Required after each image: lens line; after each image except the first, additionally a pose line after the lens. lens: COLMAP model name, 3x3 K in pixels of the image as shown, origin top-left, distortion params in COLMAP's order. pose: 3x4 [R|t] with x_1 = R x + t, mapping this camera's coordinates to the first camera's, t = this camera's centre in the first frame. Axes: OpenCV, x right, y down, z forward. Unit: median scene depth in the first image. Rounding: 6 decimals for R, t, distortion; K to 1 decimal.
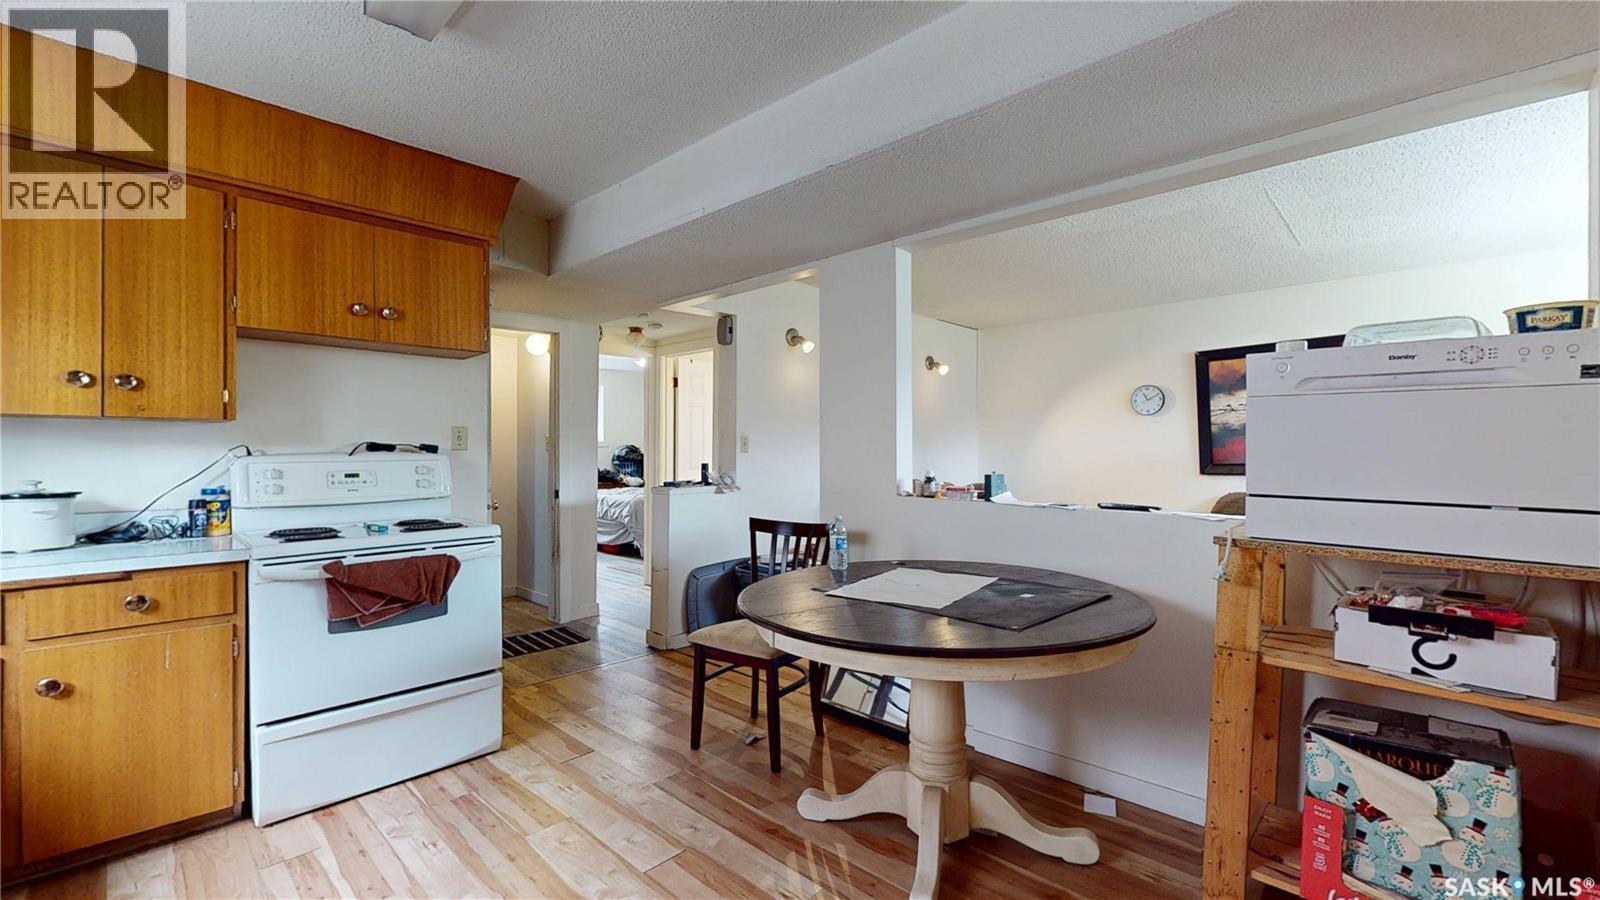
lens RADIAL K [[664.4, 0, 800.5], [0, 664.4, 453.0], [0, 0, 1]] dist [-0.002151, 0.000300]
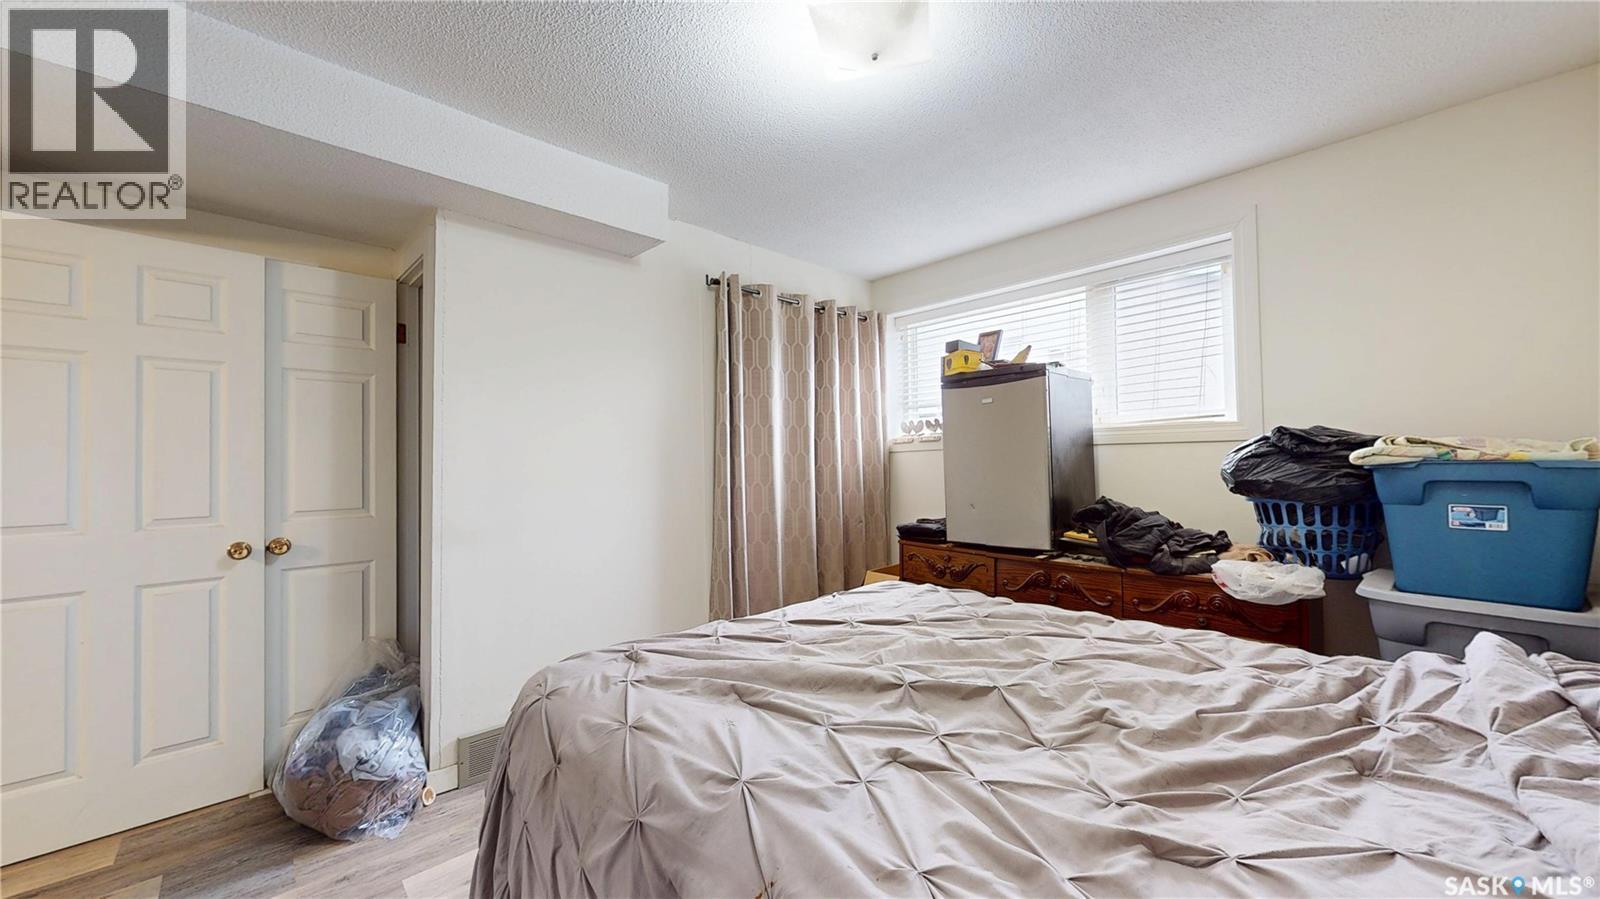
lens RADIAL K [[584.8, 0, 802.9], [0, 584.8, 452.8], [0, 0, 1]] dist [0.001264, 0.000032]
pose [[-0.049782, -0.018670, -0.998586, -0.126773], [0.014628, 0.999704, -0.019420, -0.004762], [0.998653, -0.015574, -0.049494, 2.978083]]
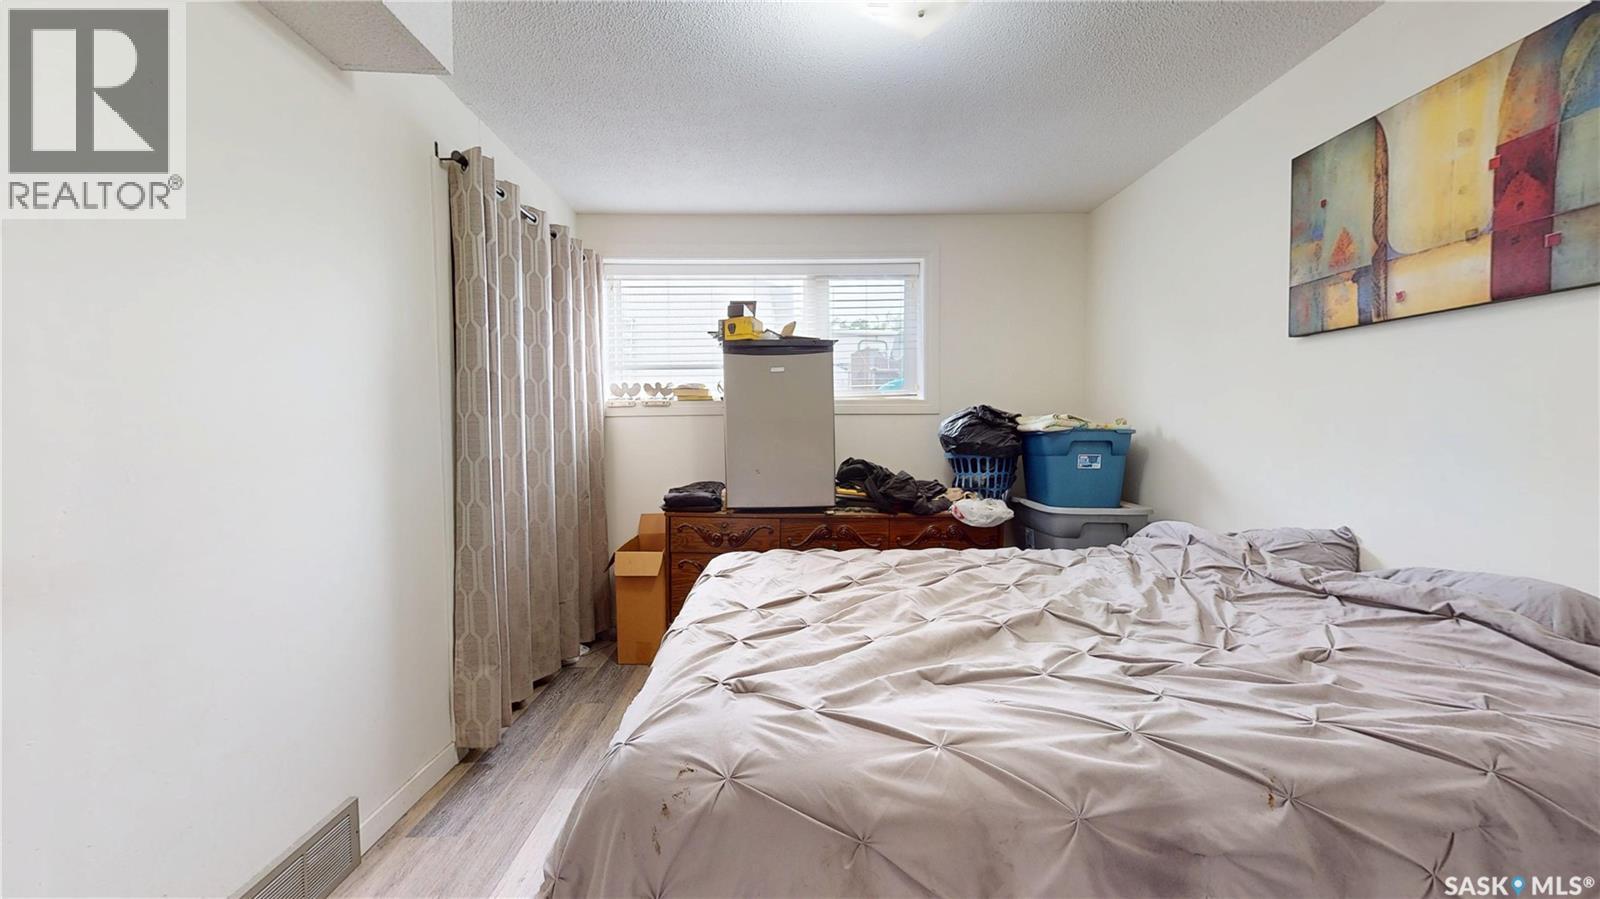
lens RADIAL K [[588.2, 0, 799.3], [0, 588.2, 450.6], [0, 0, 1]] dist [0.001999, -0.000032]
pose [[0.698679, 0.023825, -0.715038, -0.357422], [0.006618, 0.999187, 0.039759, -0.005557], [0.715404, -0.032511, 0.697954, 2.540812]]
